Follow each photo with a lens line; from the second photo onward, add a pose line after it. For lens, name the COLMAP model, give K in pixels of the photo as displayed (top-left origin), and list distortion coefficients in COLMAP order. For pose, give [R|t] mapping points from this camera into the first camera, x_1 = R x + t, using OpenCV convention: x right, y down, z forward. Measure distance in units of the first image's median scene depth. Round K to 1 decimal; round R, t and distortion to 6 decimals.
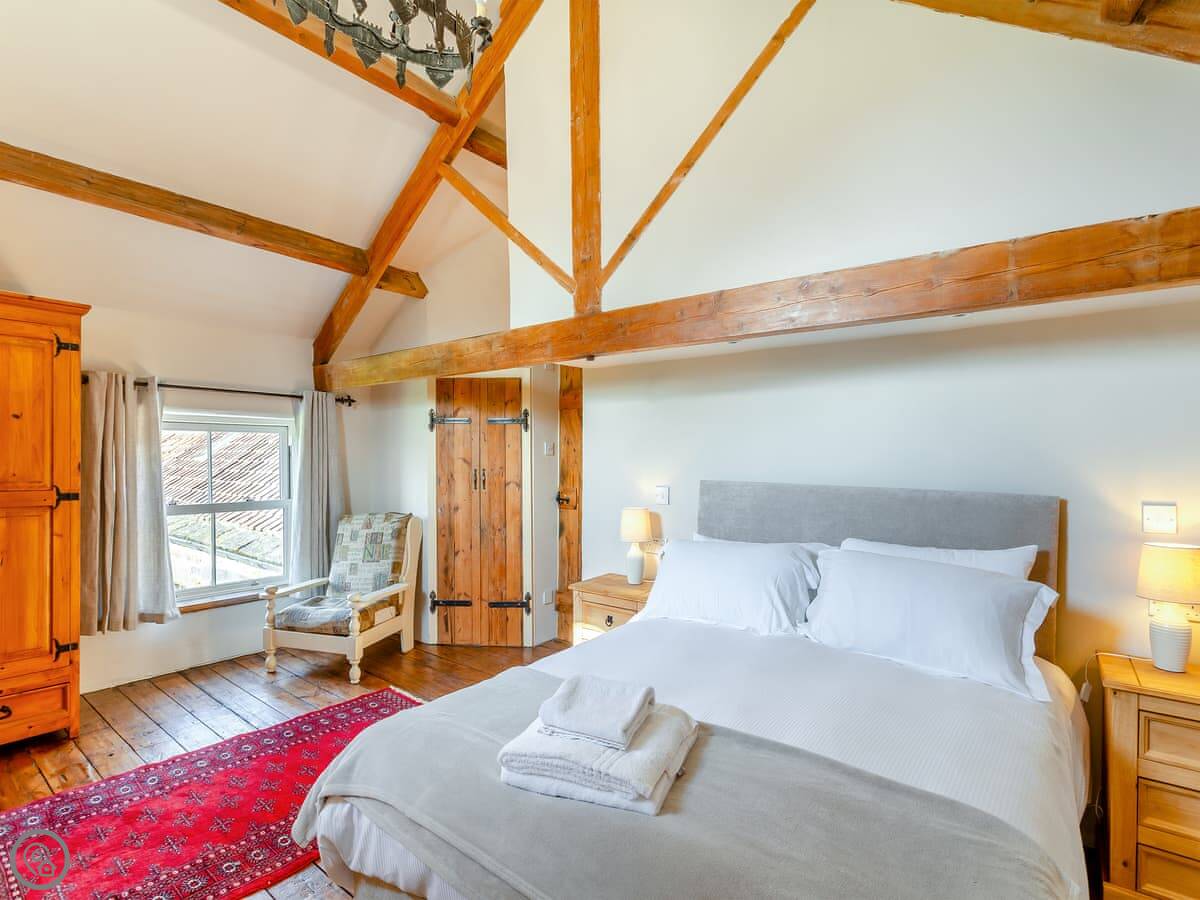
lens RADIAL K [[599.1, 0, 599.5], [0, 599.1, 467.5], [0, 0, 1]] dist [-0.000012, 0.001078]
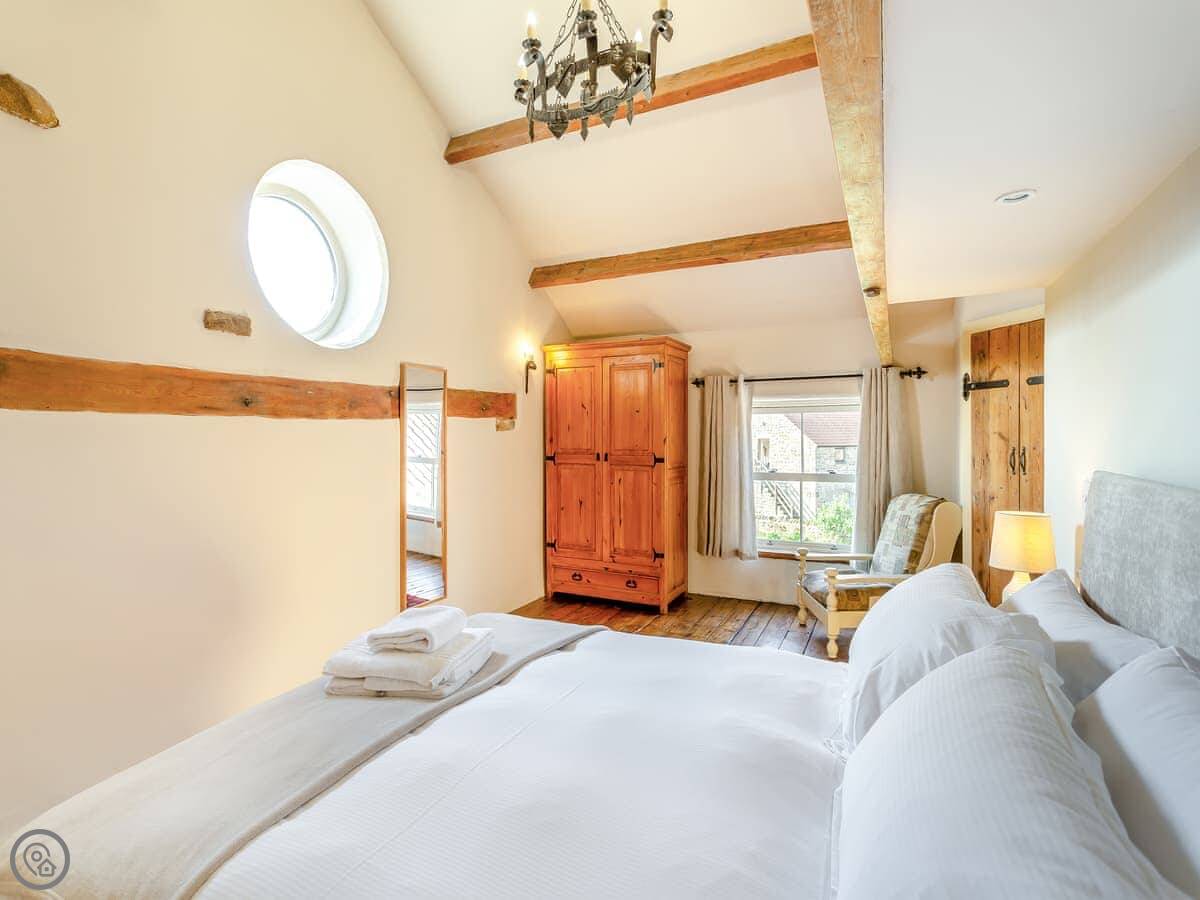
lens RADIAL K [[579.4, 0, 594.3], [0, 579.4, 446.5], [0, 0, 1]] dist [0.000936, 0.001519]
pose [[0.216908, 0.010446, -0.976136, 0.414341], [-0.010006, 0.999914, 0.008476, 0.001087], [0.976141, 0.007929, 0.216994, 0.364760]]
